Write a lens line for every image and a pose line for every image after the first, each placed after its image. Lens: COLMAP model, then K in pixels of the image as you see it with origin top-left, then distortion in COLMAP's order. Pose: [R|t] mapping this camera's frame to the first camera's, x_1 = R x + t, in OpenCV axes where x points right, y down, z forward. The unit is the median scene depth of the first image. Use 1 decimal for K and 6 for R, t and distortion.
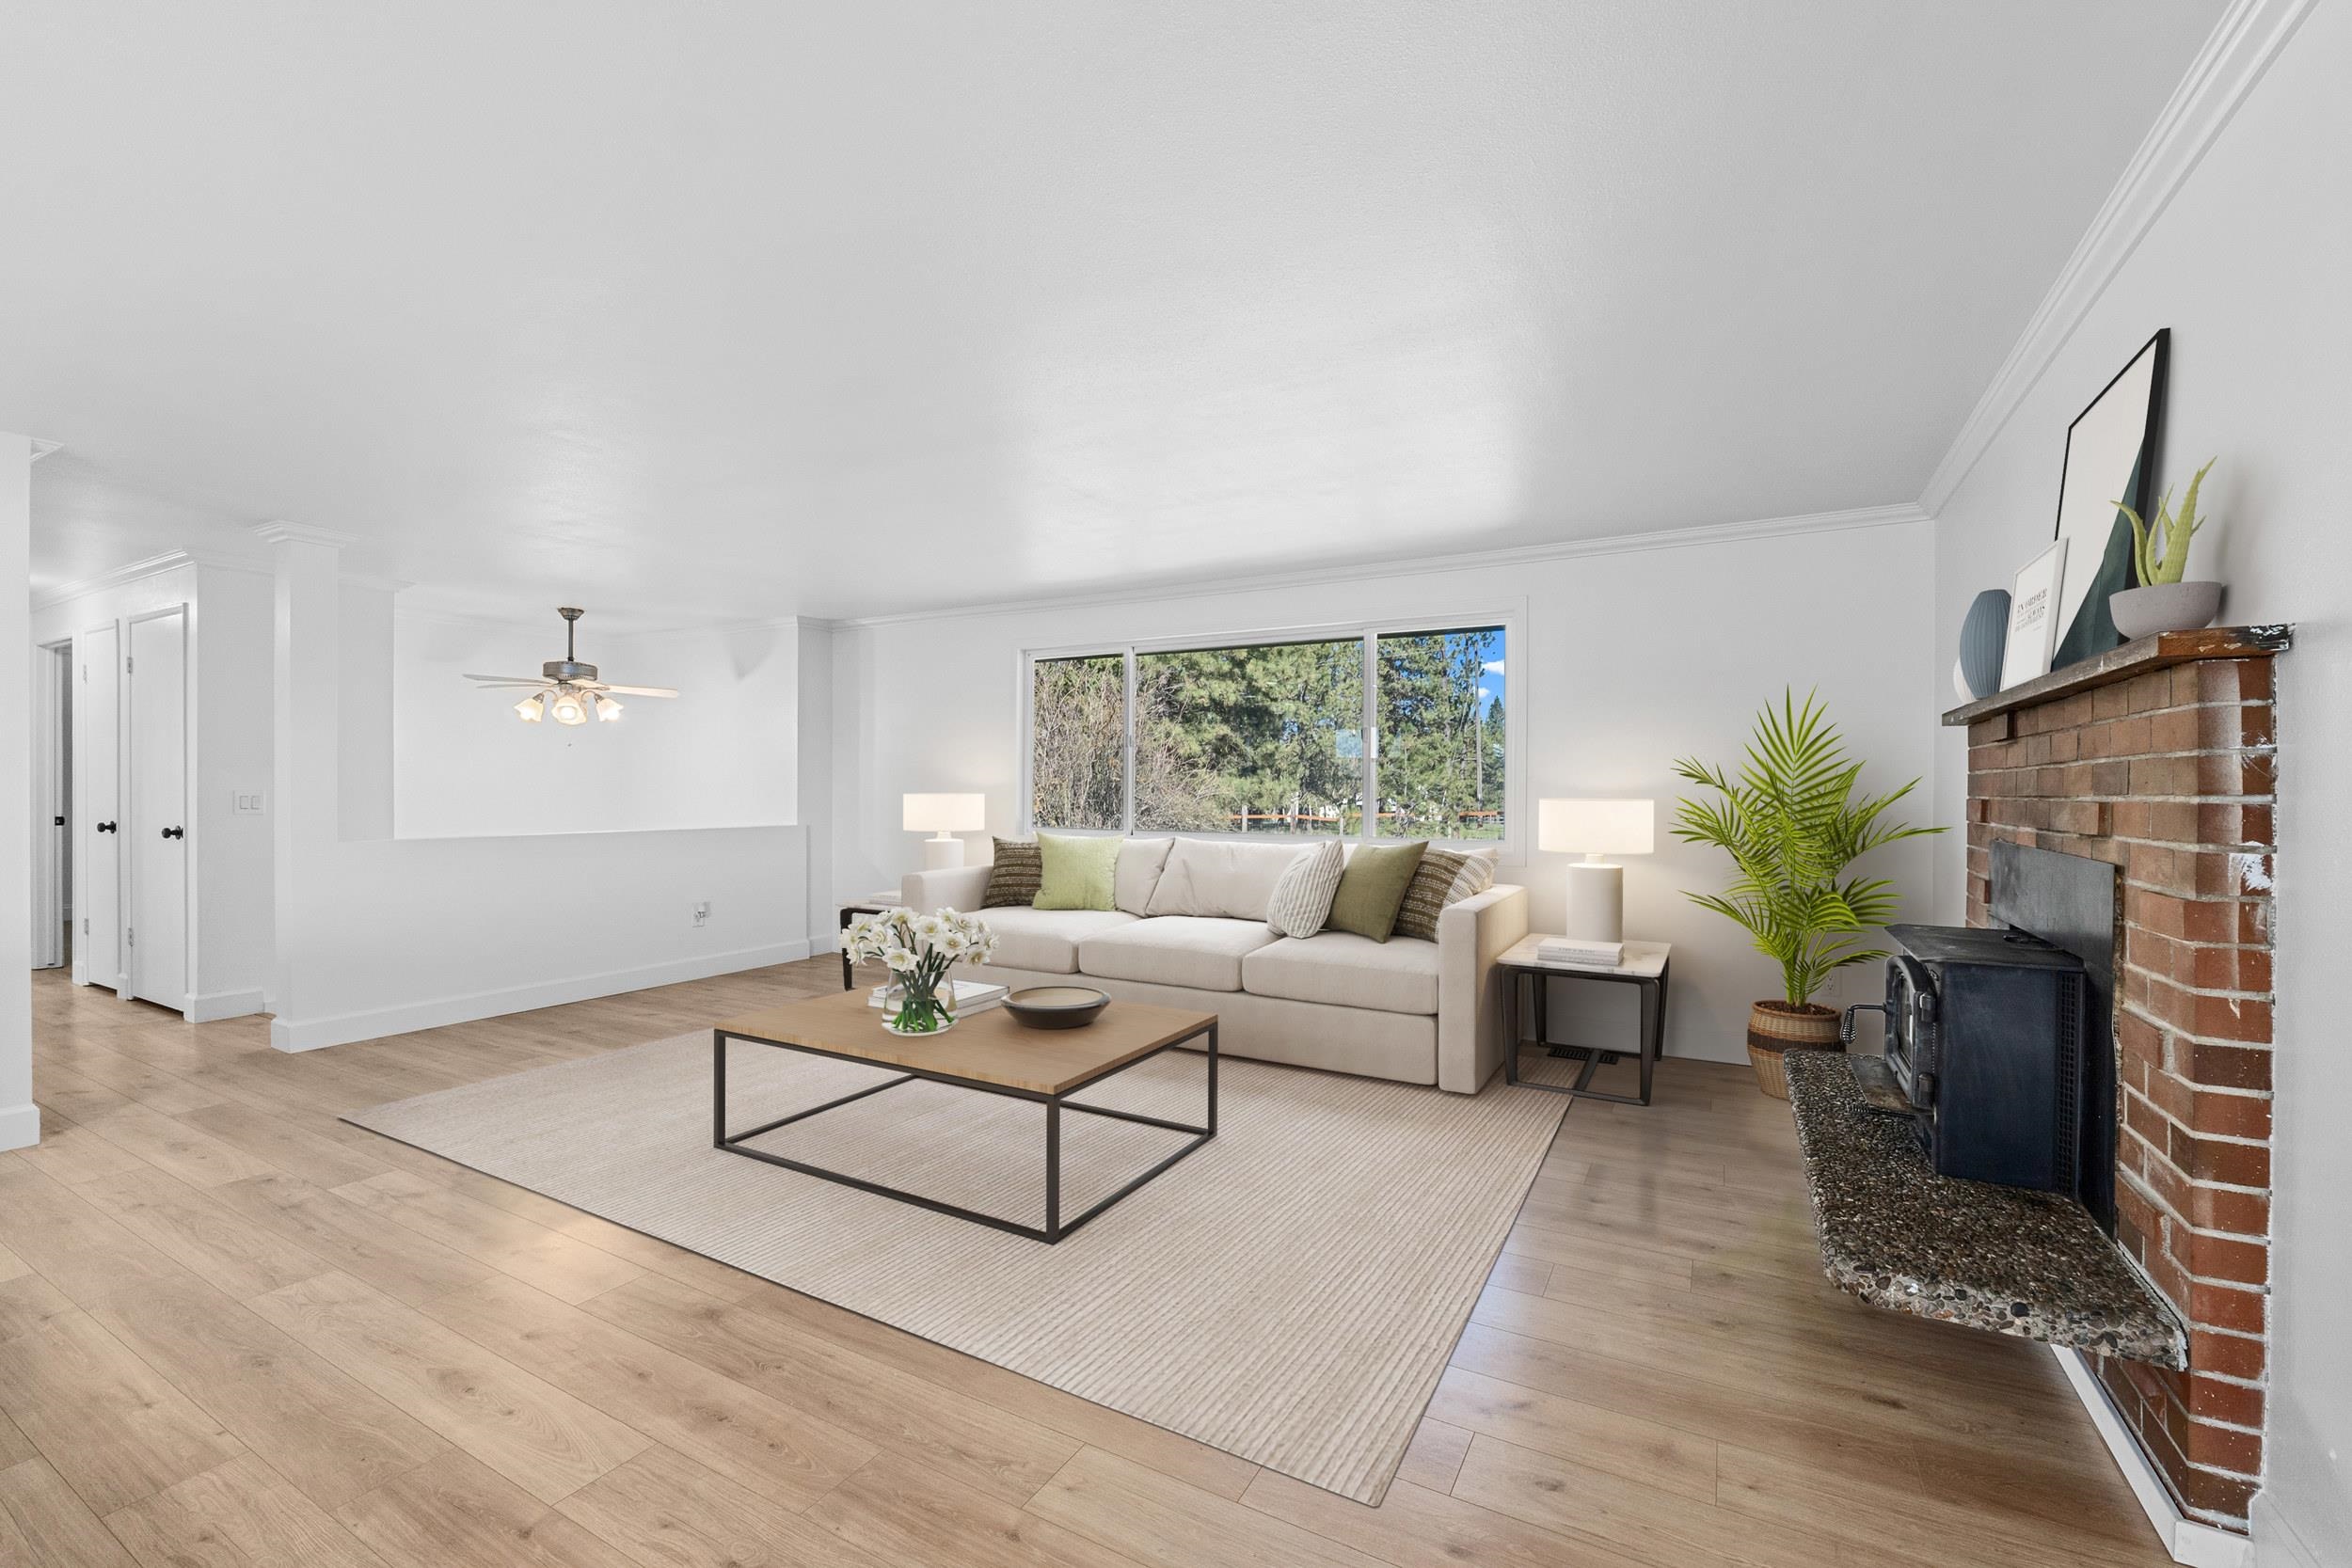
lens RADIAL K [[985.2, 0, 1174.1], [0, 985.2, 785.1], [0, 0, 1]] dist [-0.002402, 0.000528]
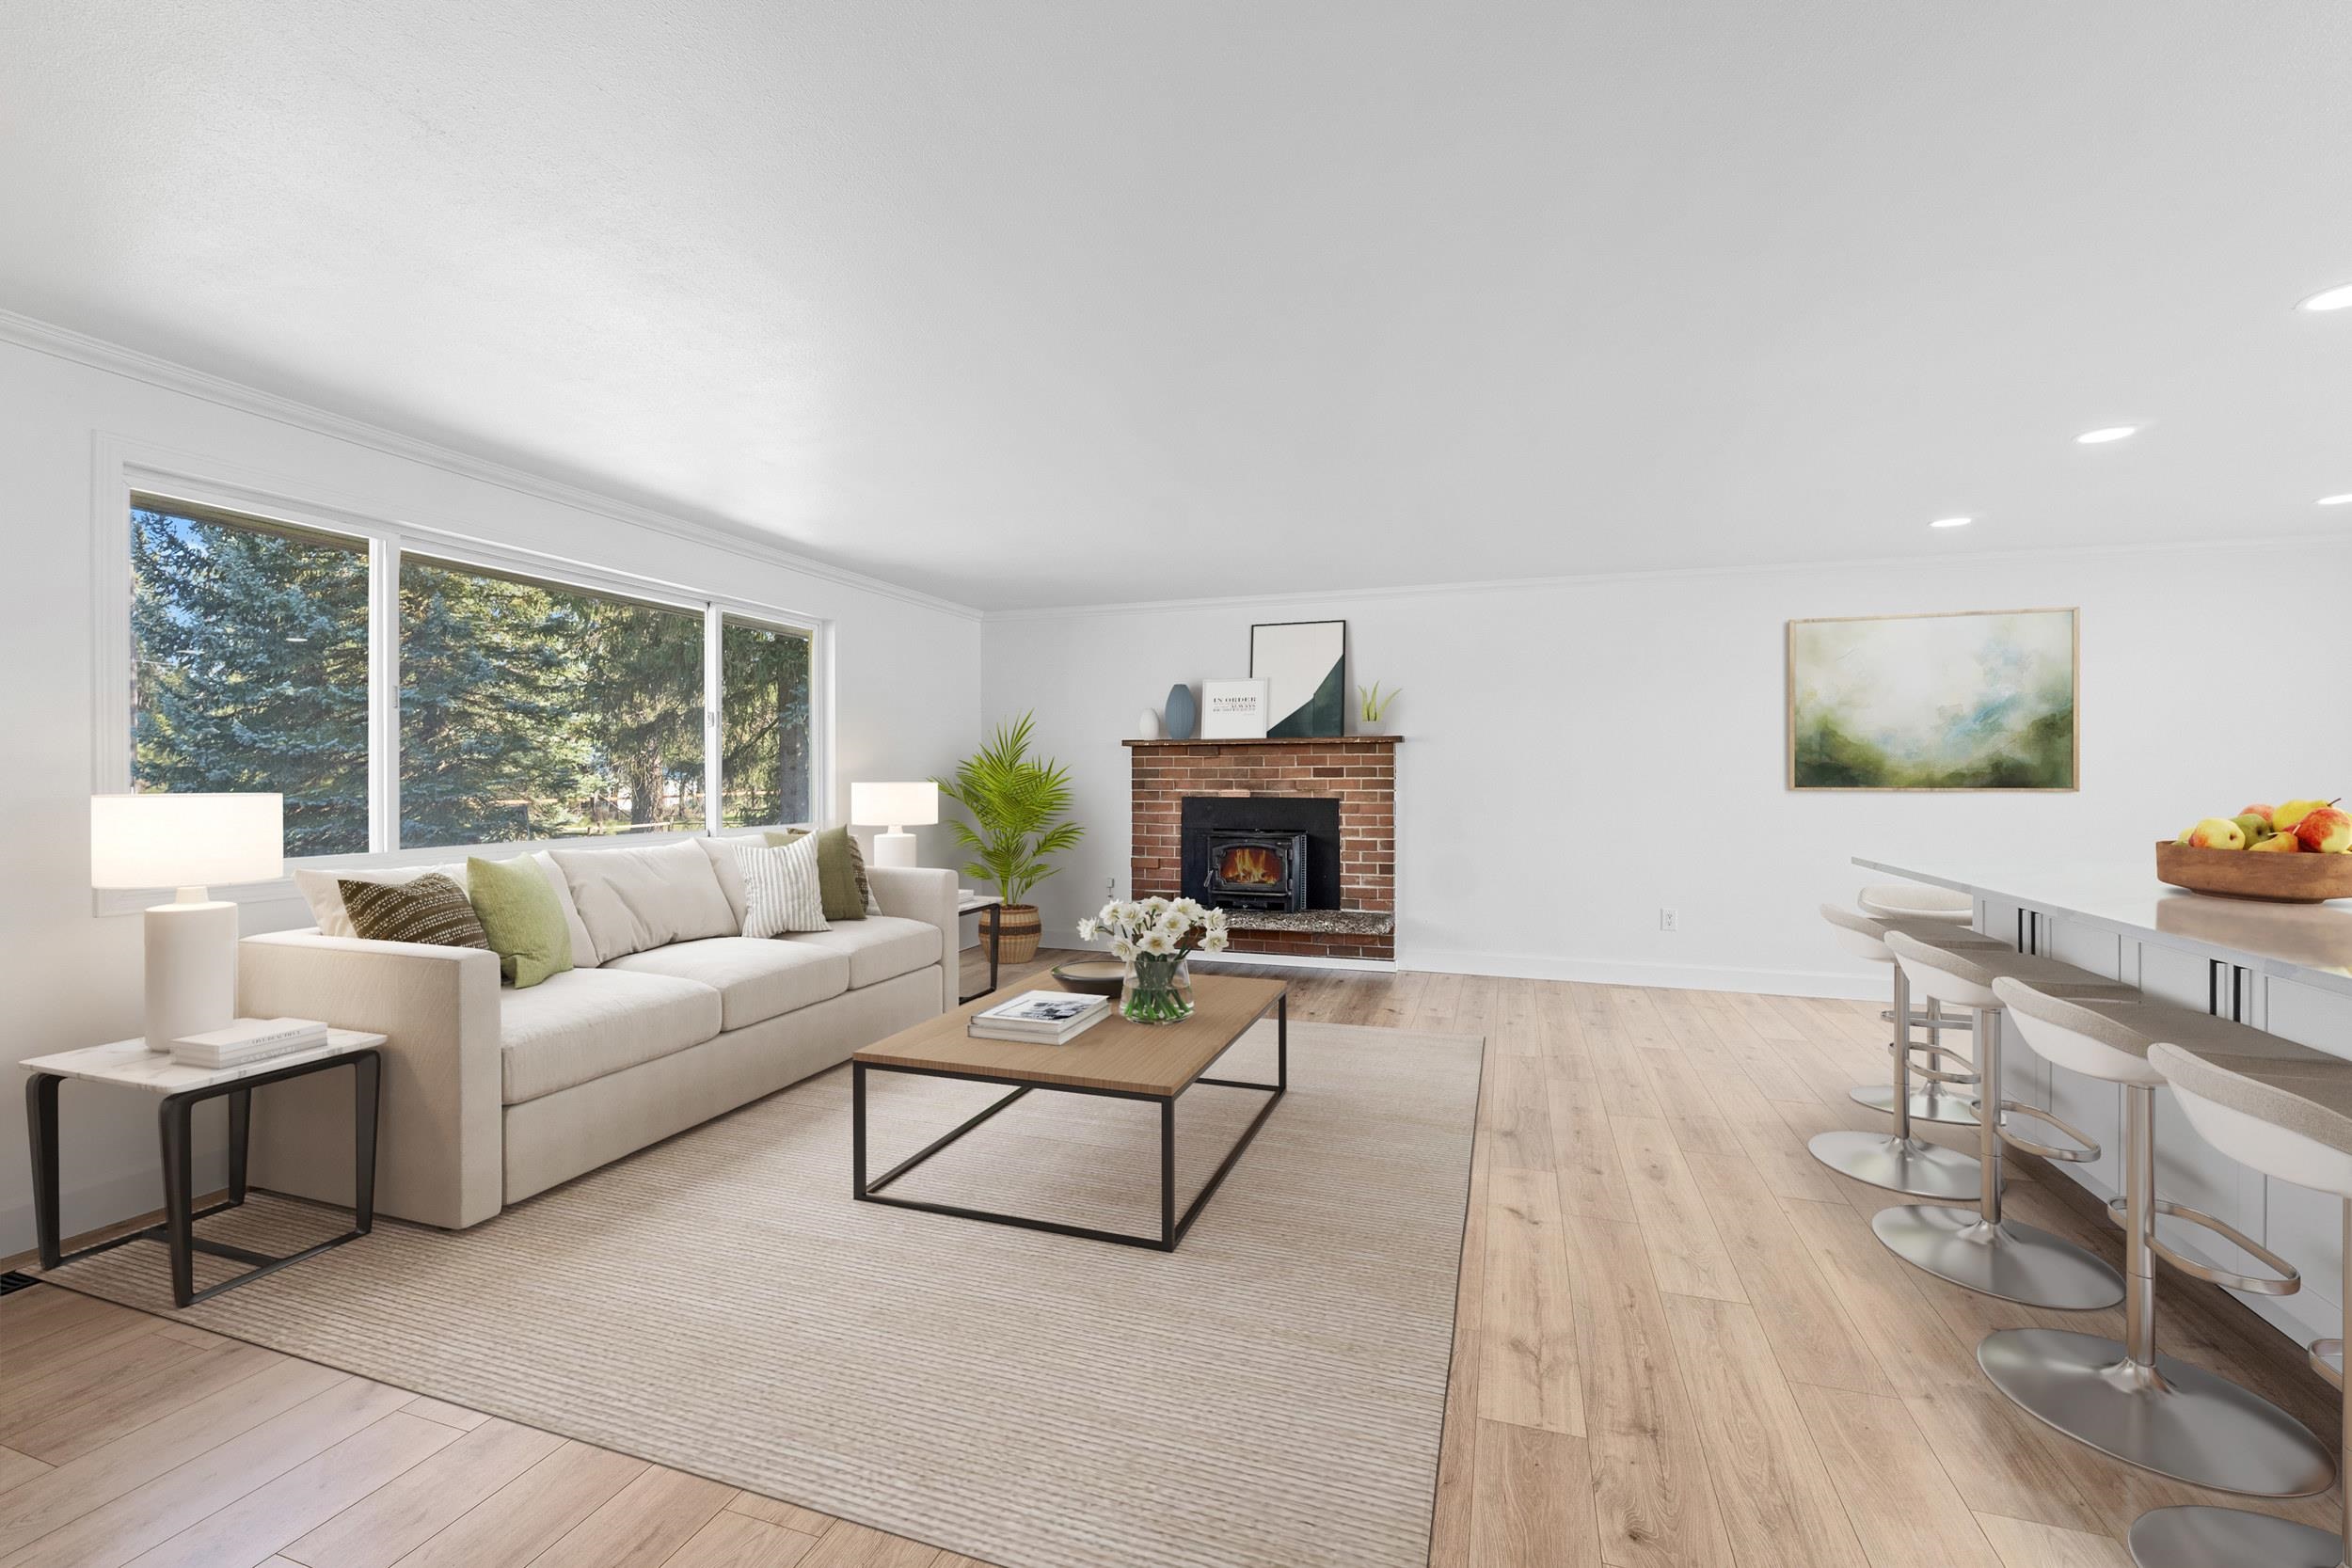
lens RADIAL K [[985.2, 0, 1170.5], [0, 985.2, 779.1], [0, 0, 1]] dist [-0.002402, 0.000528]
pose [[-0.178739, -0.006679, 0.983874, -1.654963], [-0.004640, 0.999972, 0.005945, -0.000396], [-0.983886, -0.003503, -0.178764, 1.596812]]
